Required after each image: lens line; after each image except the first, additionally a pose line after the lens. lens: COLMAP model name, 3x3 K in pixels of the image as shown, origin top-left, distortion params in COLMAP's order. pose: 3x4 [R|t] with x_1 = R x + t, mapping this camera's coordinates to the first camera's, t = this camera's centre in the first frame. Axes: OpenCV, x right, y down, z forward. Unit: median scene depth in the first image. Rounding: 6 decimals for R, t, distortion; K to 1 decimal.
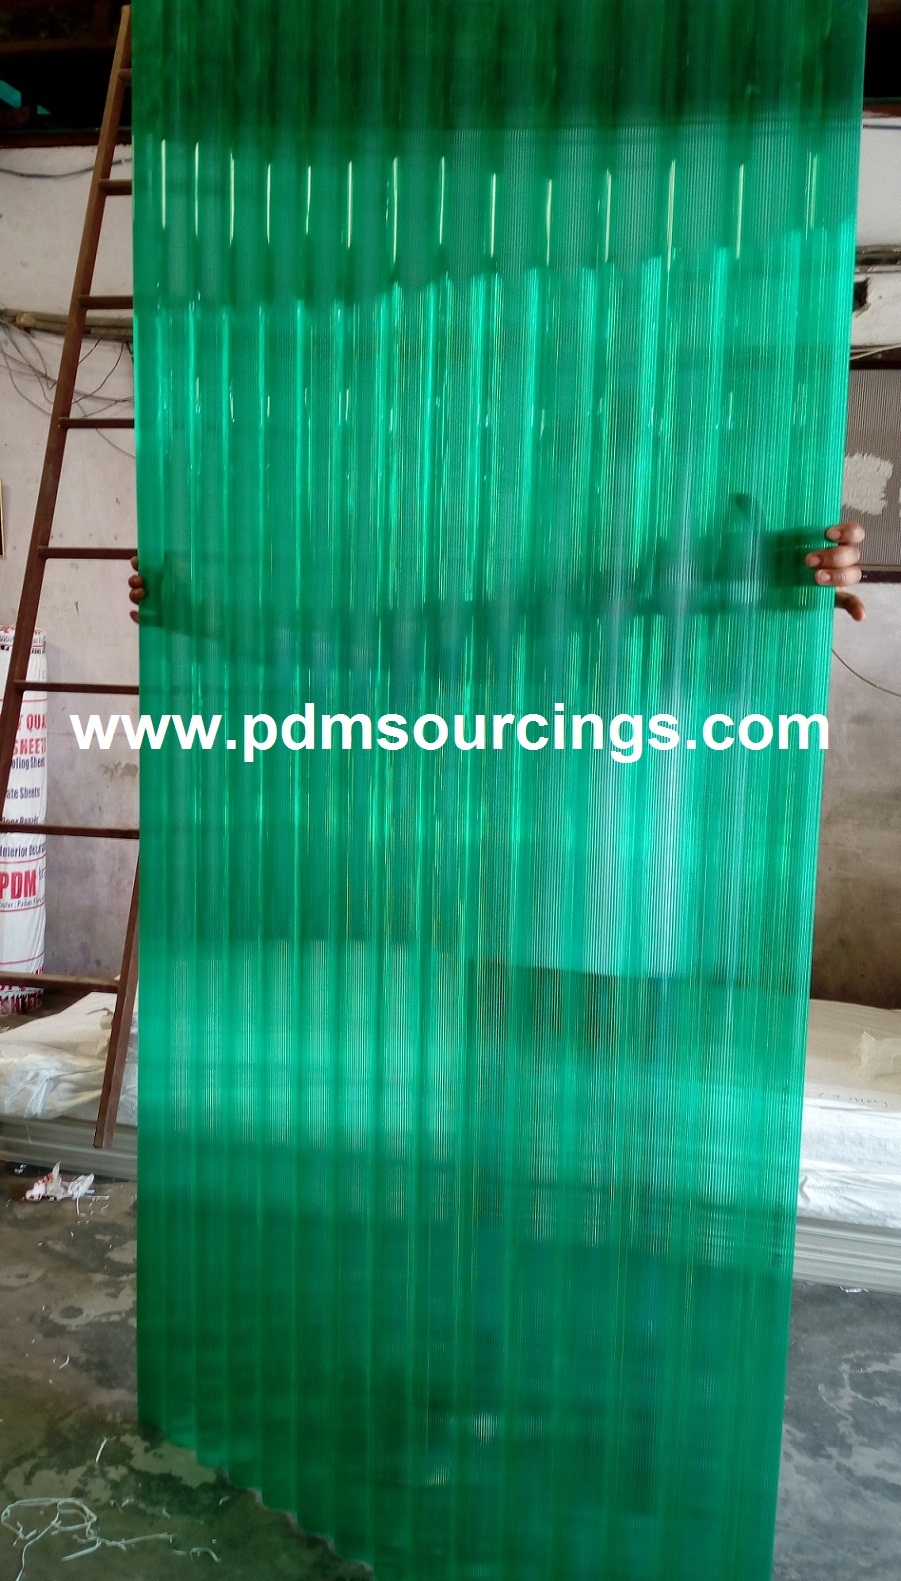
lens RADIAL K [[1273.3, 0, 450.5], [0, 1273.3, 790.5], [0, 0, 1]] dist [-0.005450, -0.006497]
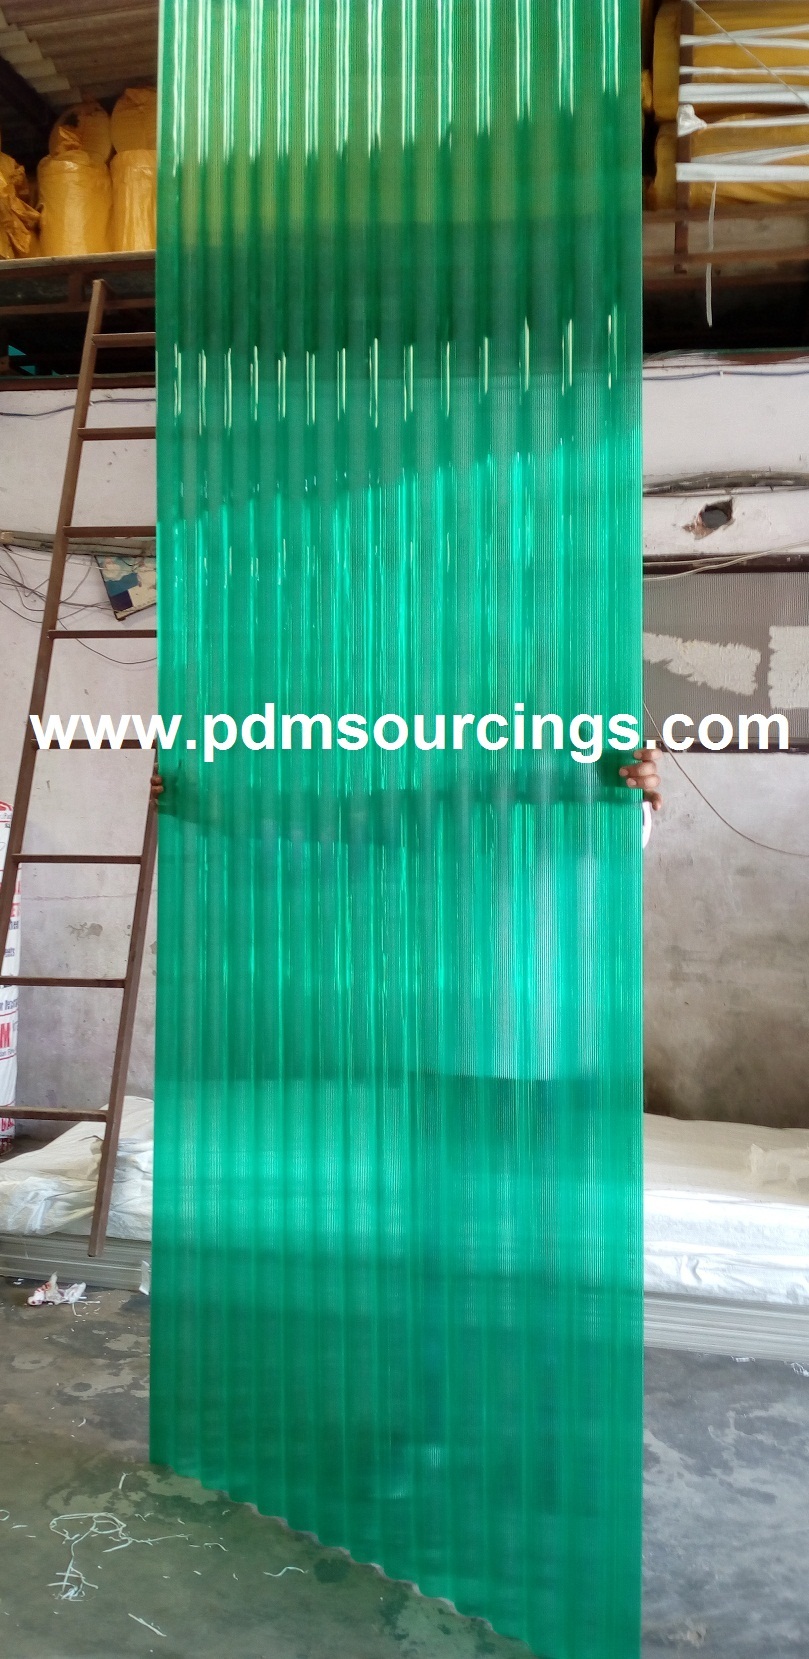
lens RADIAL K [[1322.9, 0, 404.5], [0, 1322.9, 829.5], [0, 0, 1]] dist [-0.000273, -0.005083]
pose [[0.999497, -0.019469, 0.025032, -0.016823], [0.021626, 0.995793, -0.089038, 0.008365], [-0.023194, 0.089535, 0.995714, -0.262680]]
